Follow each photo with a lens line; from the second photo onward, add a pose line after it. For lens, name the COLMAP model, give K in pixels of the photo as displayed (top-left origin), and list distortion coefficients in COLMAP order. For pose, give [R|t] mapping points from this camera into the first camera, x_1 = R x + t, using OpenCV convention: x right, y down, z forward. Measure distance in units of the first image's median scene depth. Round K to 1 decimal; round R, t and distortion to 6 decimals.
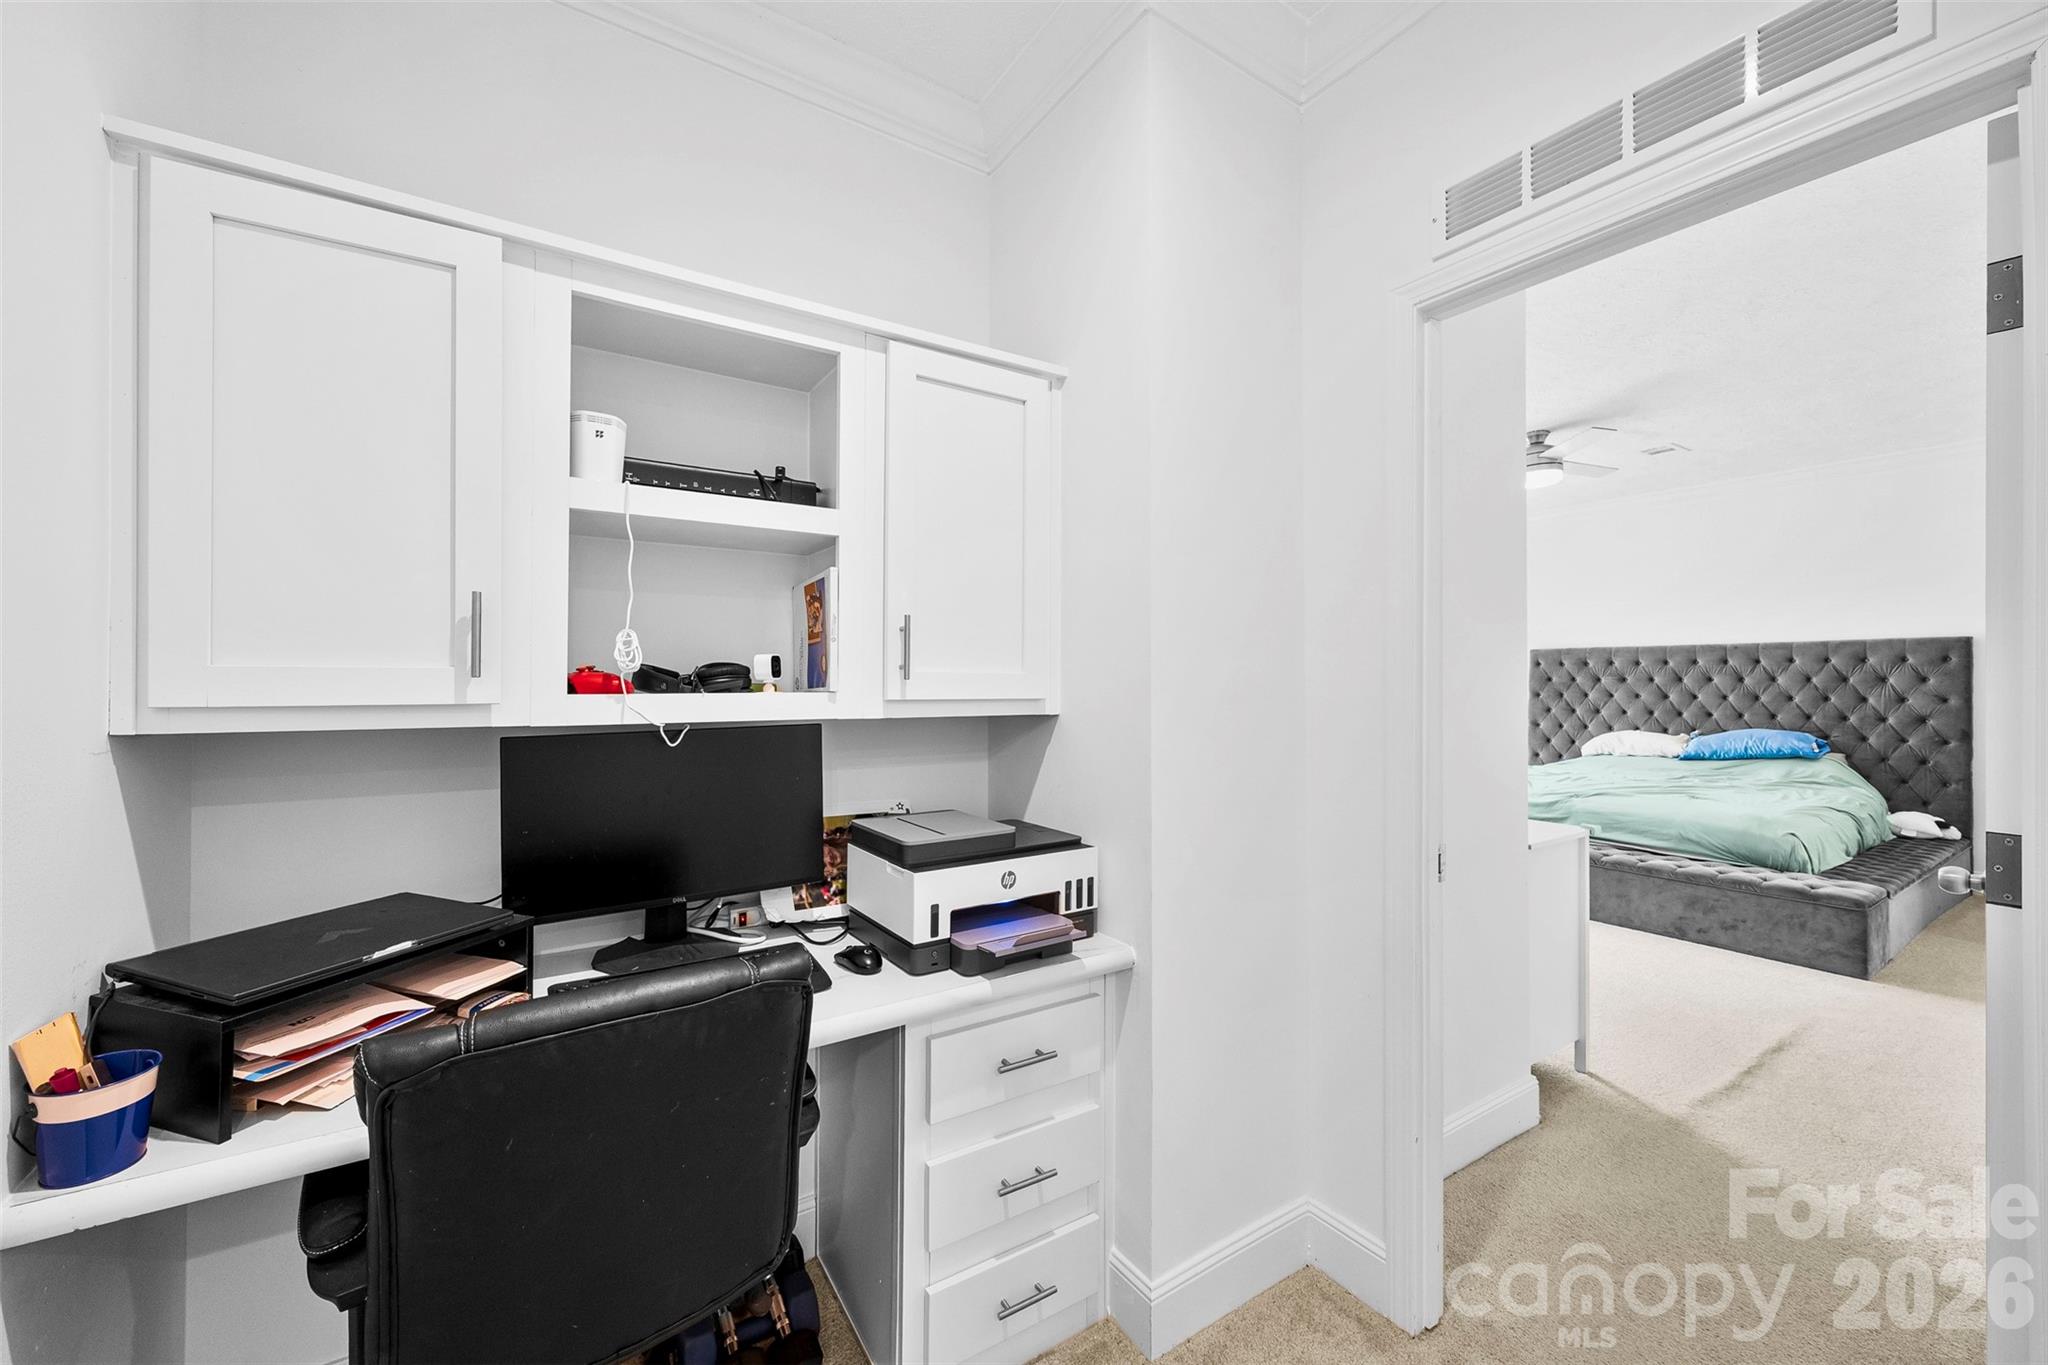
lens RADIAL K [[789.6, 0, 1013.5], [0, 789.6, 674.0], [0, 0, 1]] dist [0.000419, -0.001036]
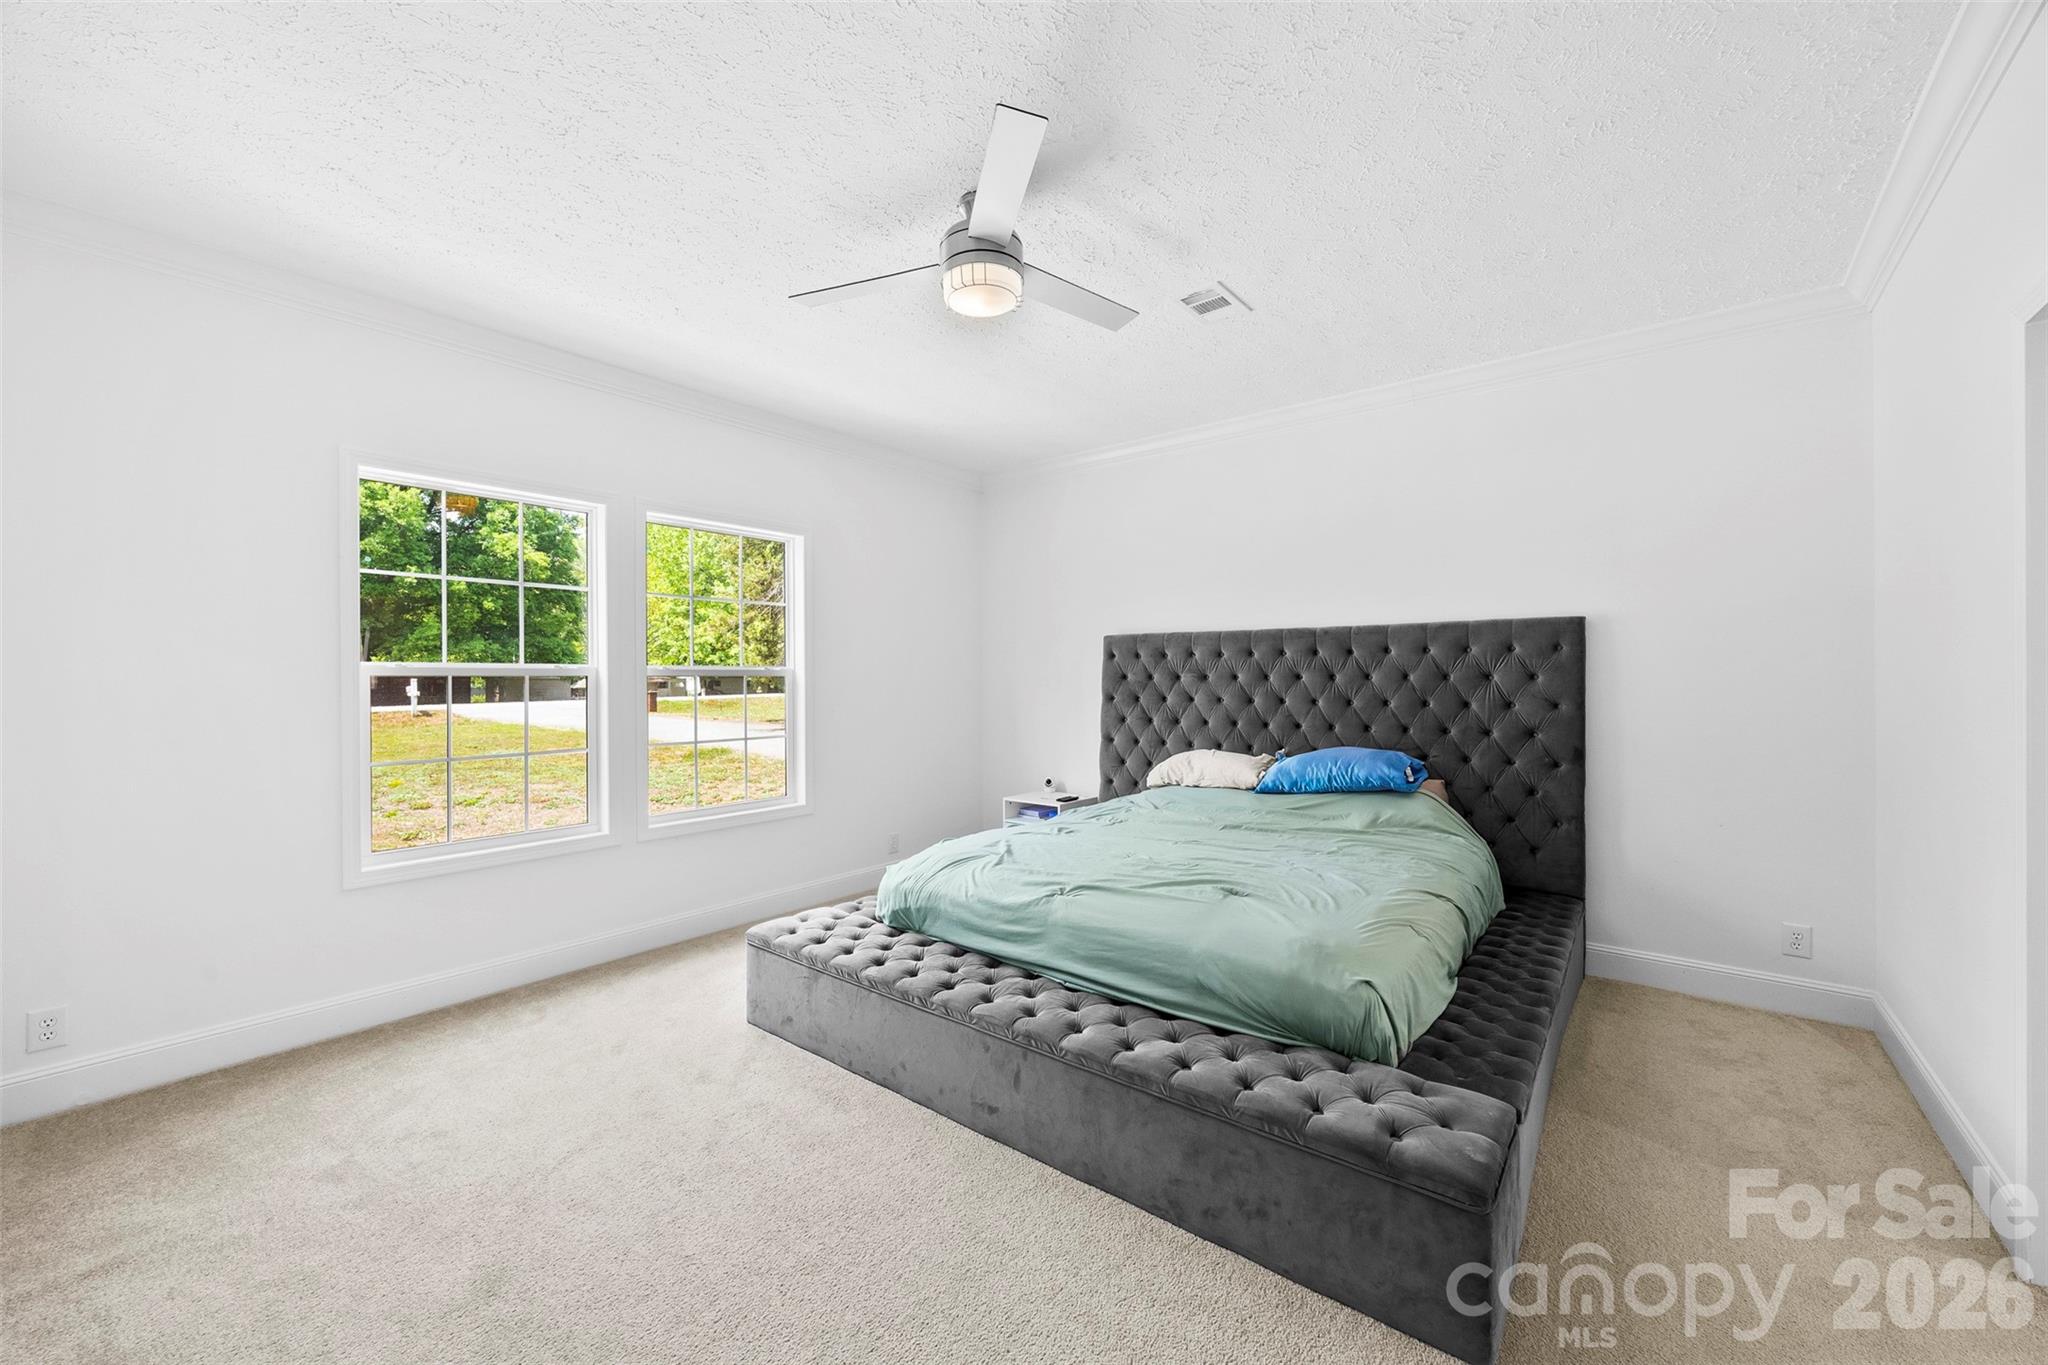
lens RADIAL K [[789.6, 0, 1016.9], [0, 789.6, 677.3], [0, 0, 1]] dist [0.000419, -0.001036]
pose [[0.949439, -0.003652, 0.313931, 0.442358], [0.001288, 0.999969, 0.007736, 0.001519], [-0.313950, -0.006941, 0.949414, 0.424604]]
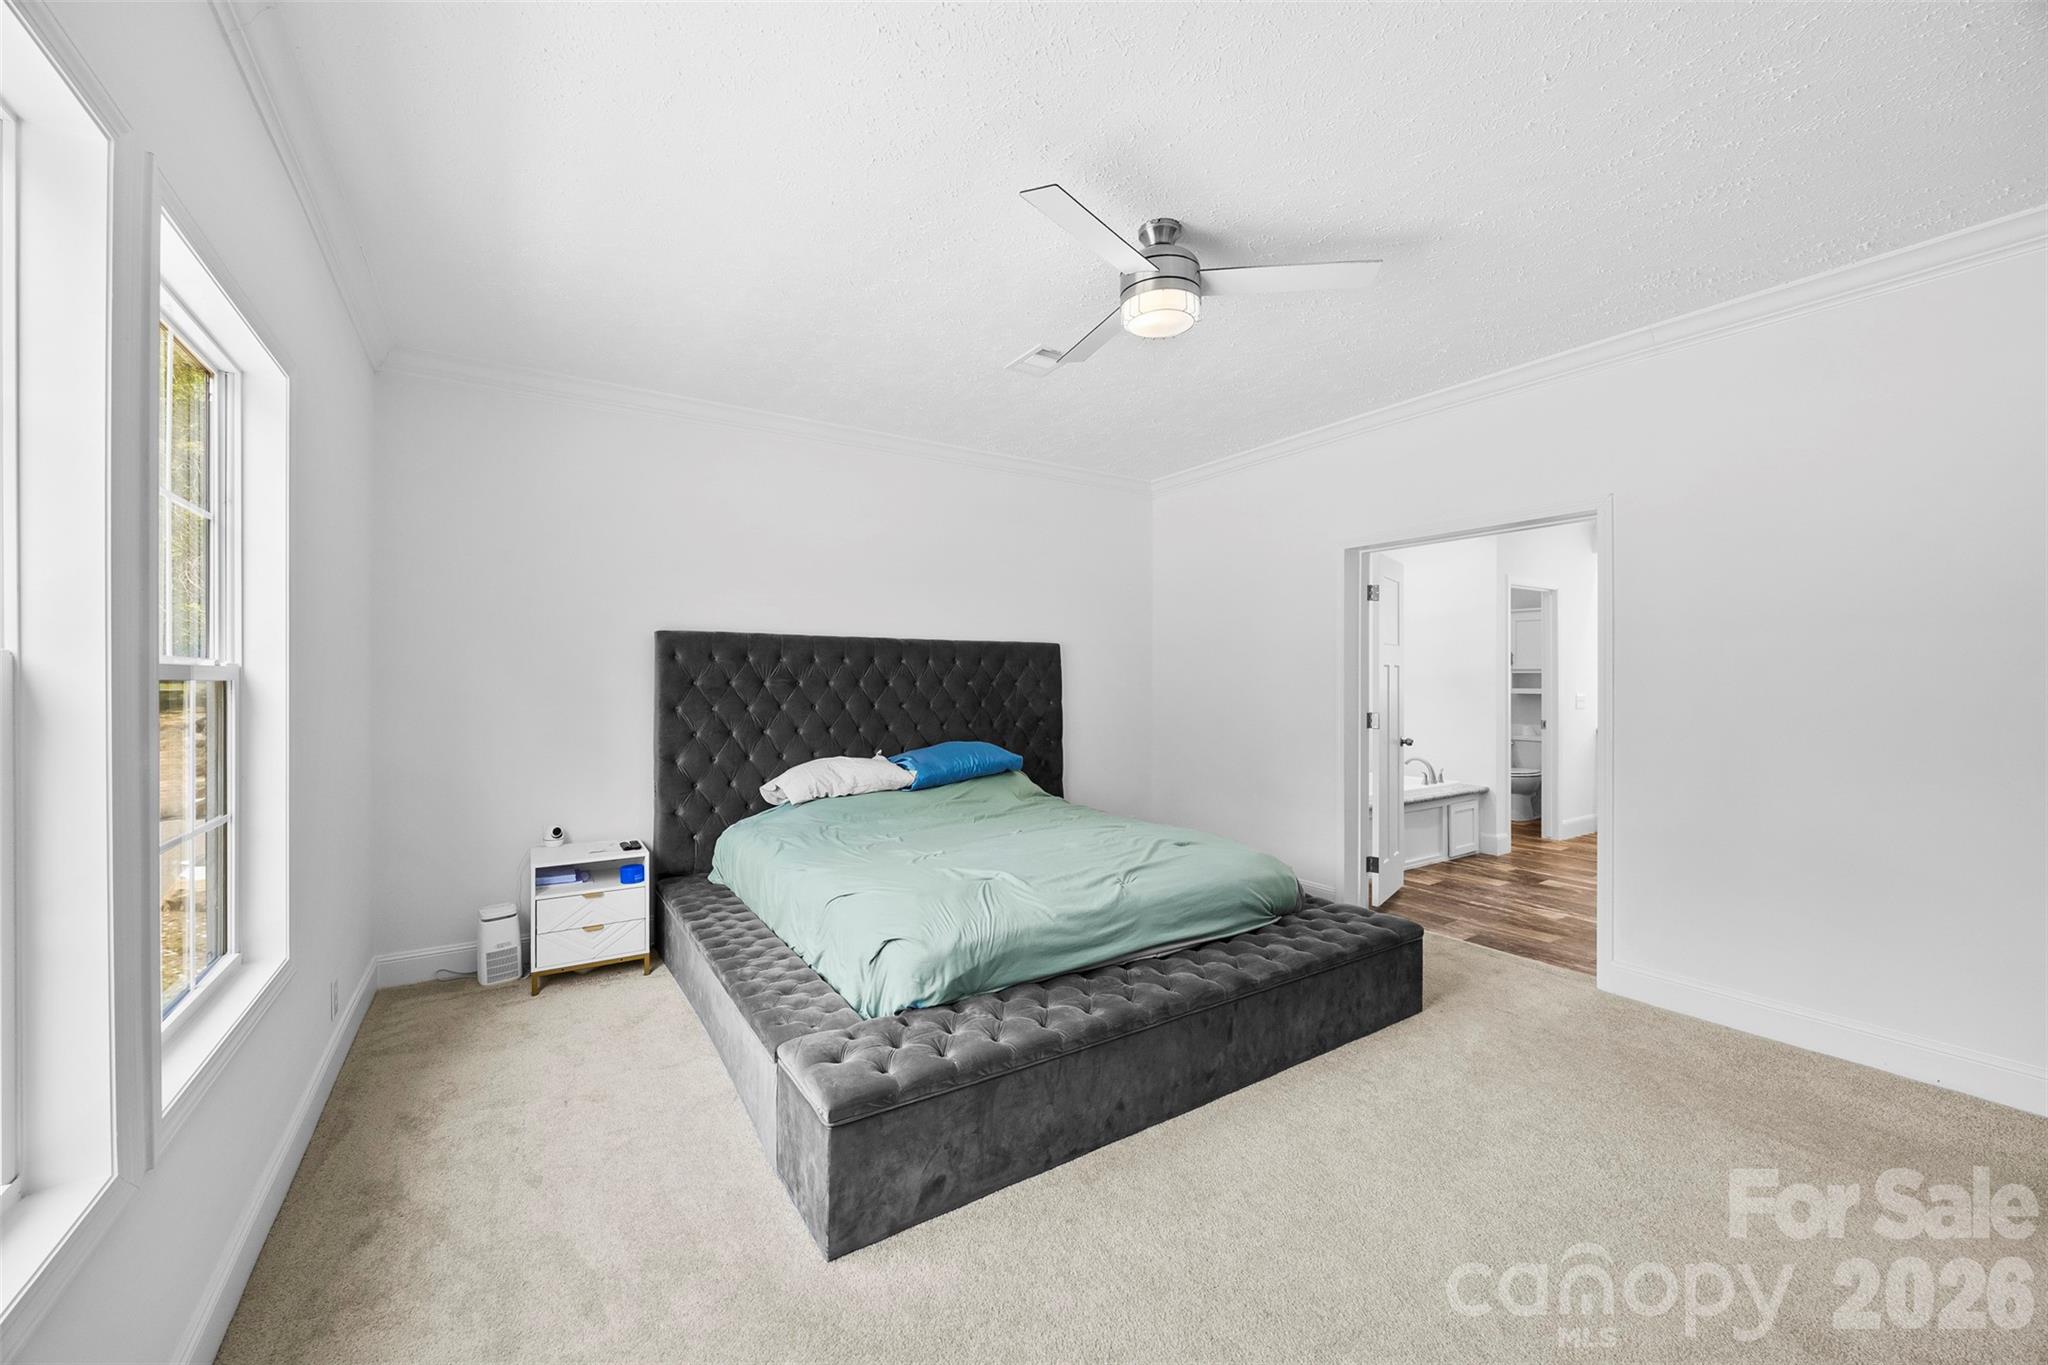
lens RADIAL K [[789.6, 0, 1030.0], [0, 789.6, 675.6], [0, 0, 1]] dist [0.000419, -0.001036]
pose [[-0.013069, 0.004631, 0.999904, 0.102269], [-0.009792, 0.999941, -0.004759, 0.002357], [-0.999867, -0.009853, -0.013023, 0.930062]]
